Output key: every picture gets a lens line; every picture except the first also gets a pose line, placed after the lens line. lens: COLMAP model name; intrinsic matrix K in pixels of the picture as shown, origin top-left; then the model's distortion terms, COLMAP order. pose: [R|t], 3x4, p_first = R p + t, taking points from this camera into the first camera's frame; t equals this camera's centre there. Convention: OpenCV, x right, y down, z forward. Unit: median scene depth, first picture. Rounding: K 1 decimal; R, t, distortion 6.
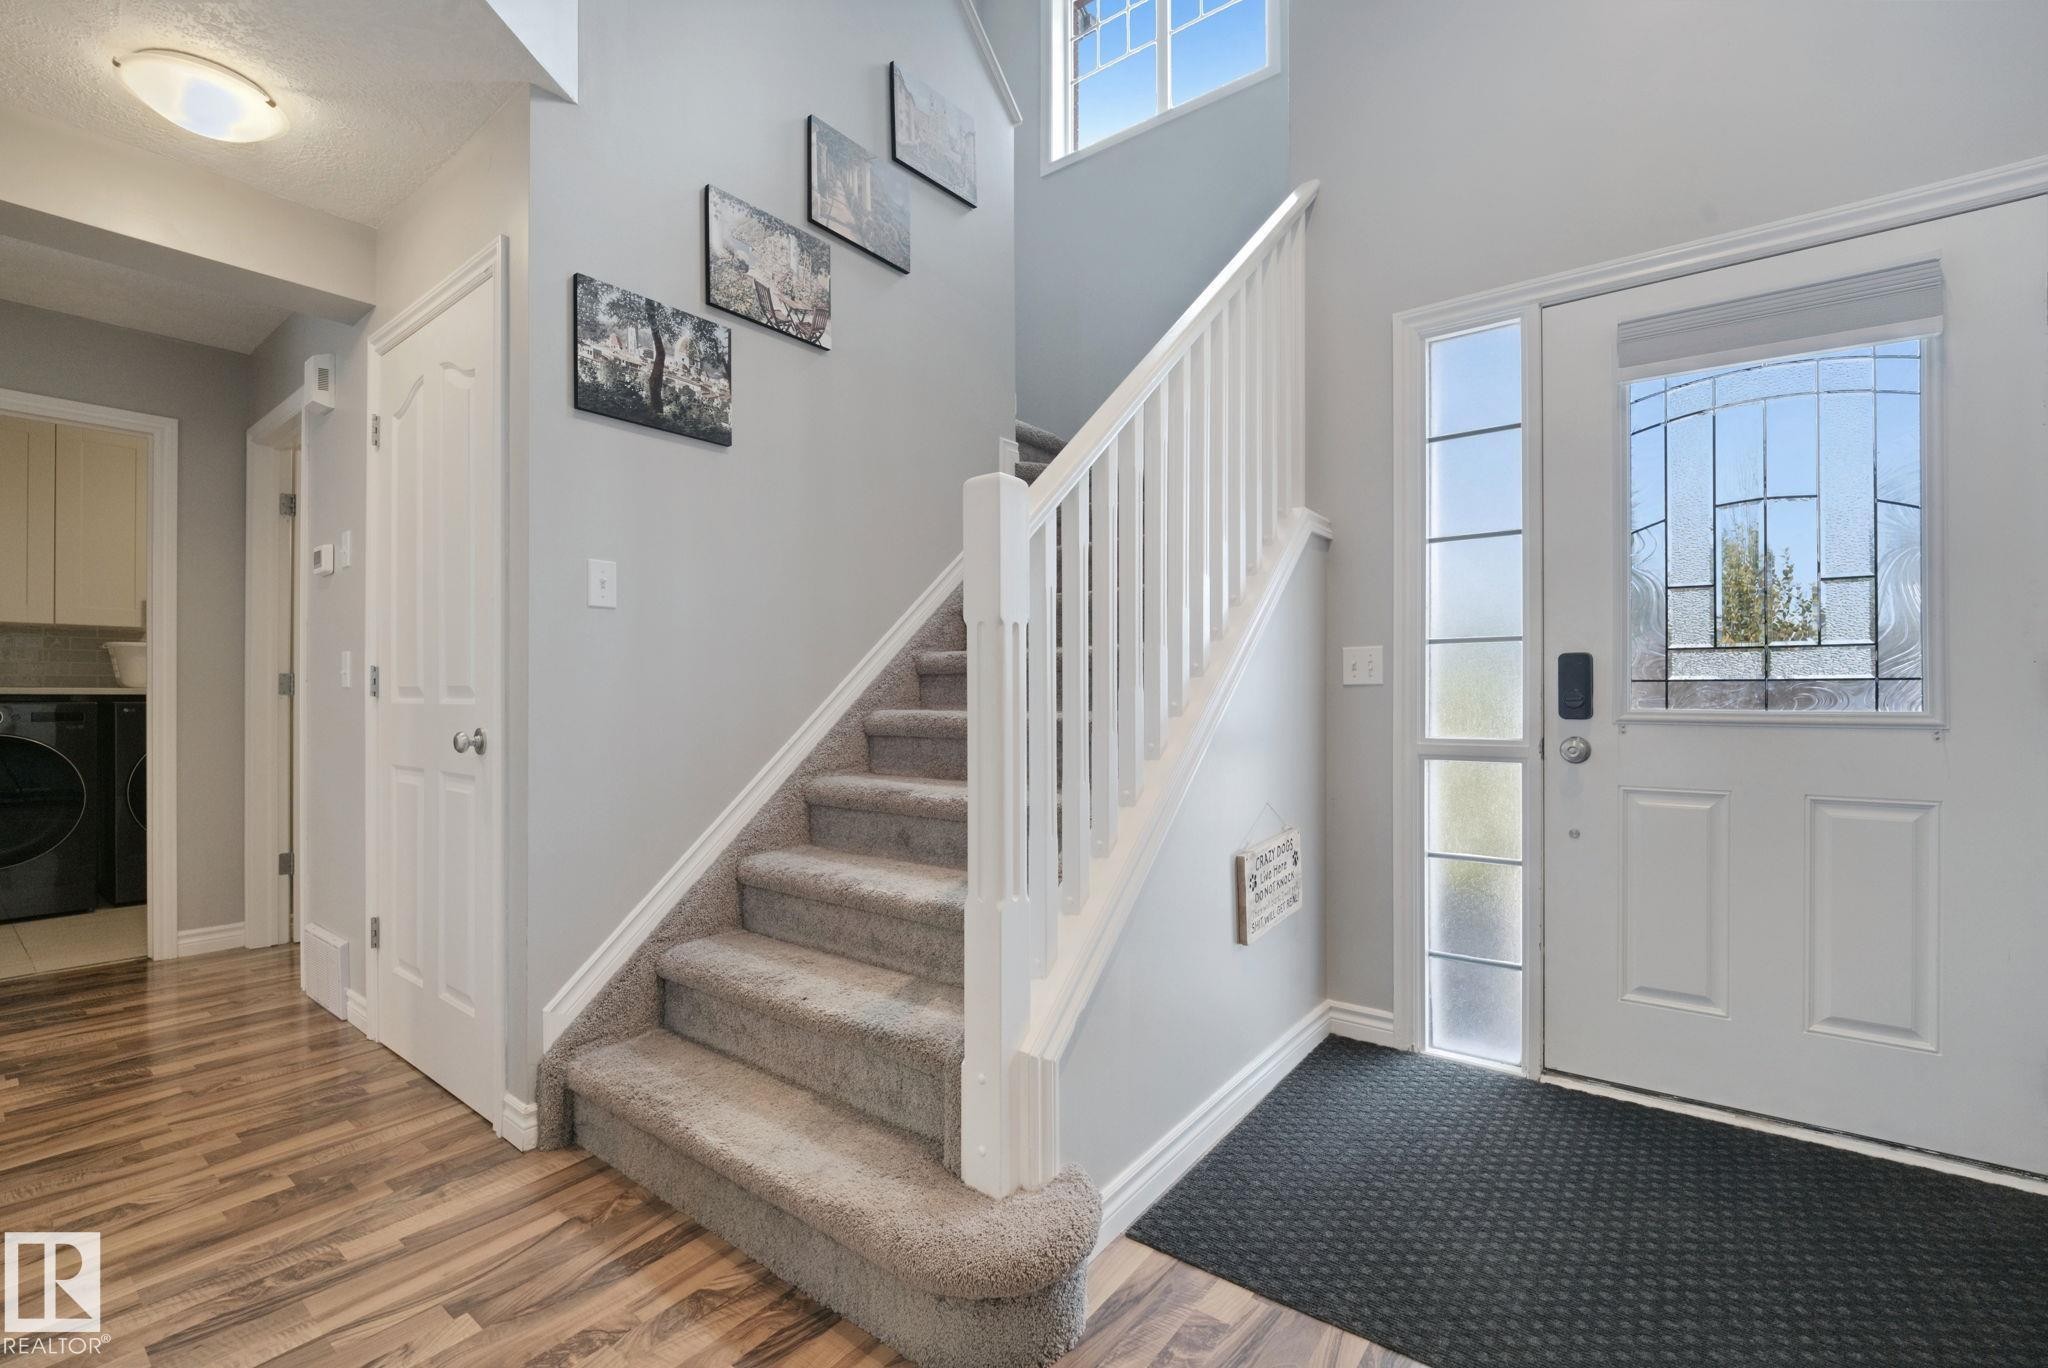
lens RADIAL K [[874.6, 0, 1020.1], [0, 874.6, 691.8], [0, 0, 1]] dist [-0.010841, -0.002581]
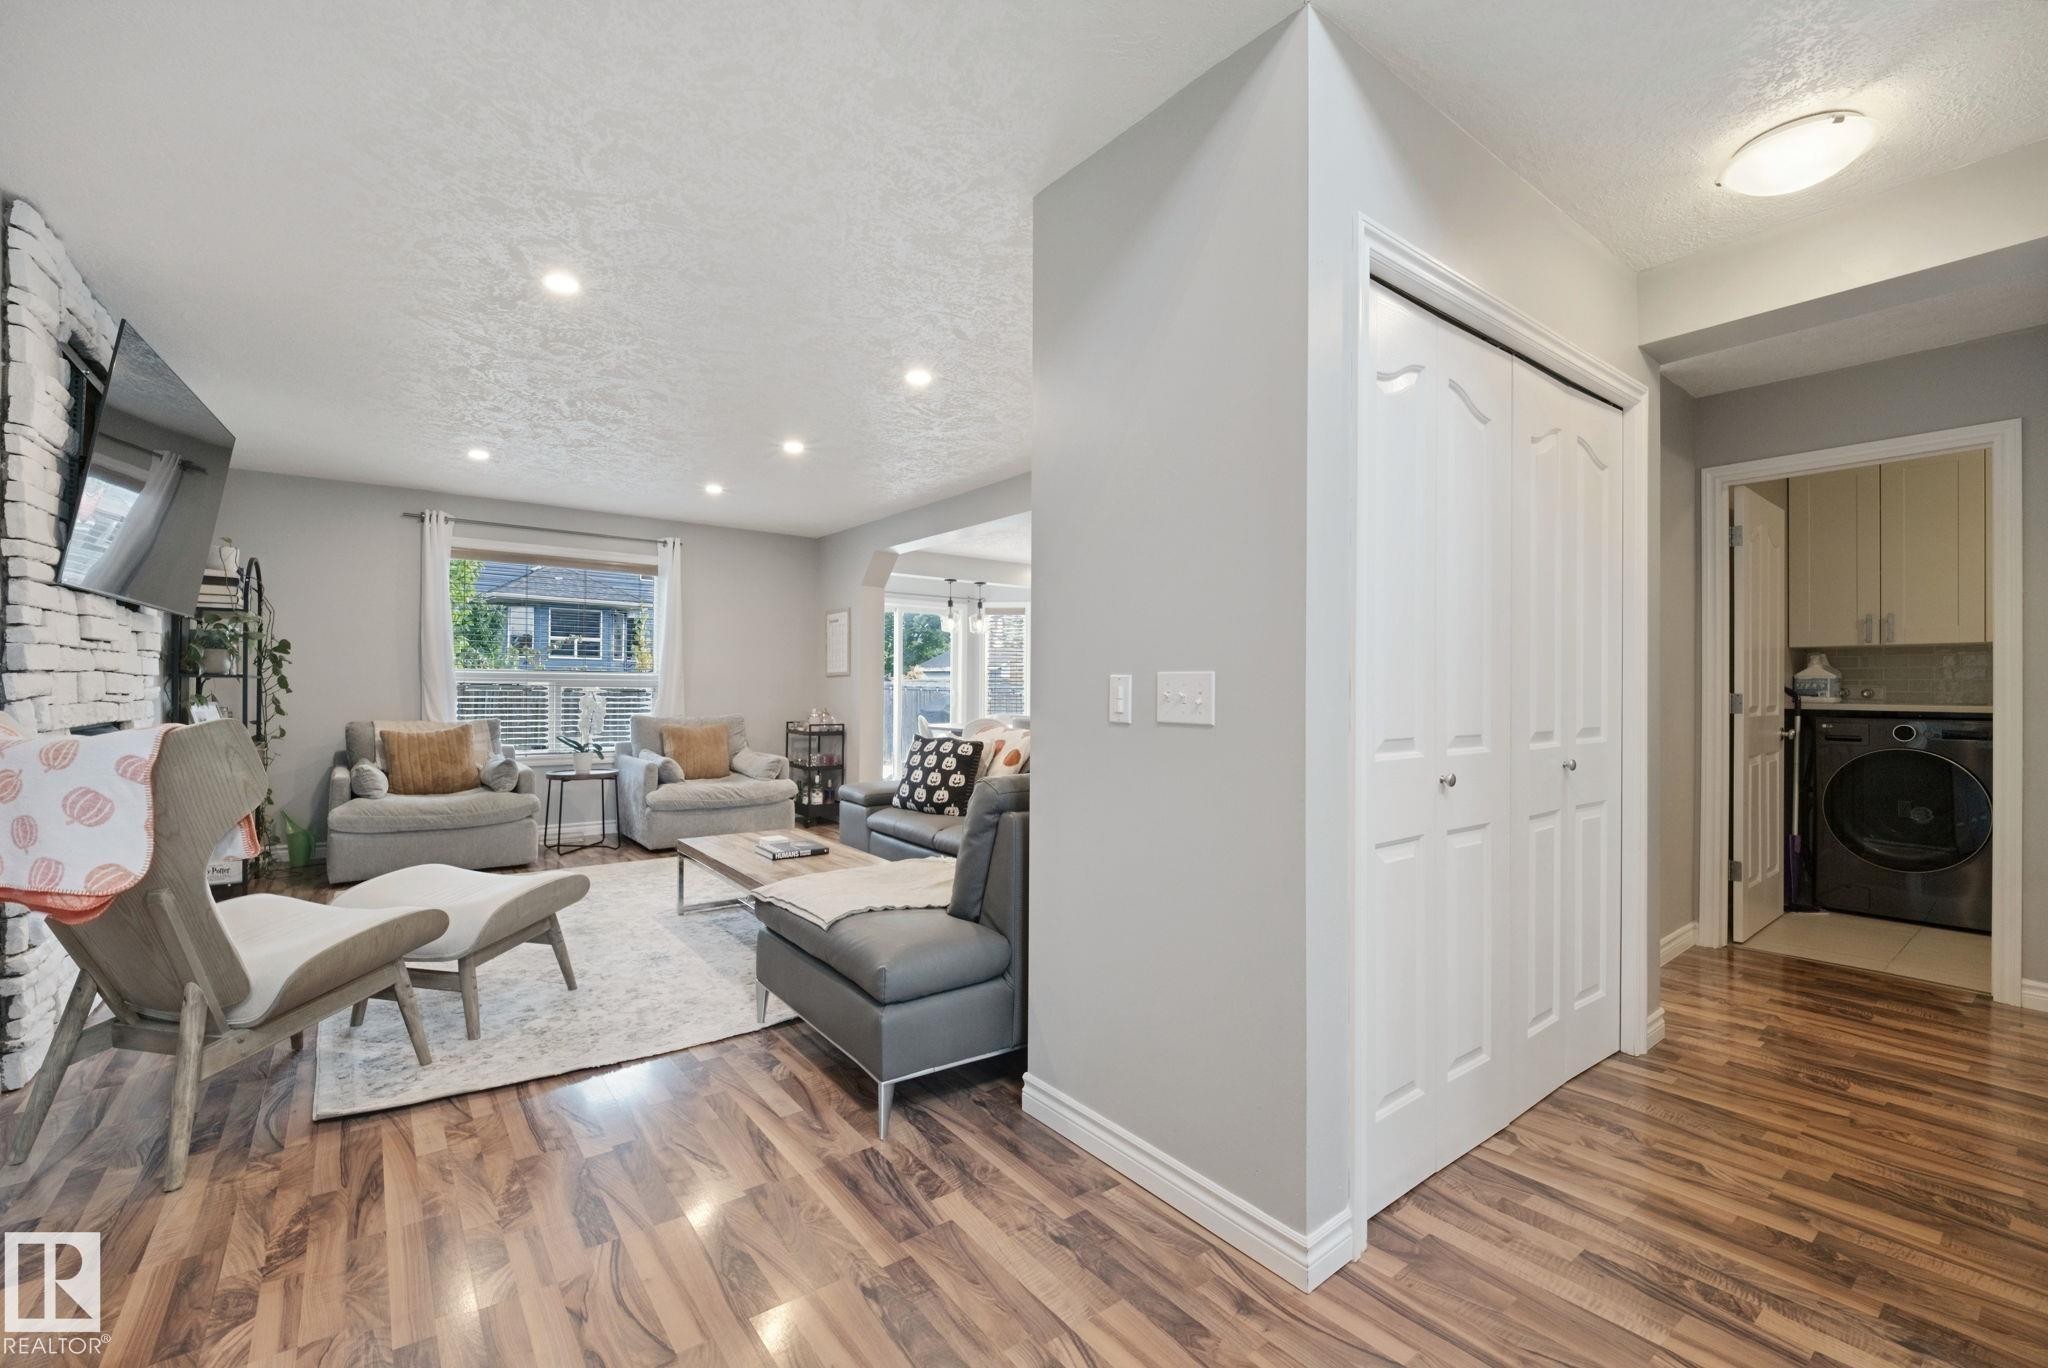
lens RADIAL K [[874.6, 0, 1024.4], [0, 874.6, 679.8], [0, 0, 1]] dist [-0.010841, -0.002581]
pose [[-0.270983, -0.010093, -0.962531, 0.319889], [-0.004566, 0.999947, -0.009200, -0.043250], [0.962573, 0.001902, -0.271015, 0.397705]]
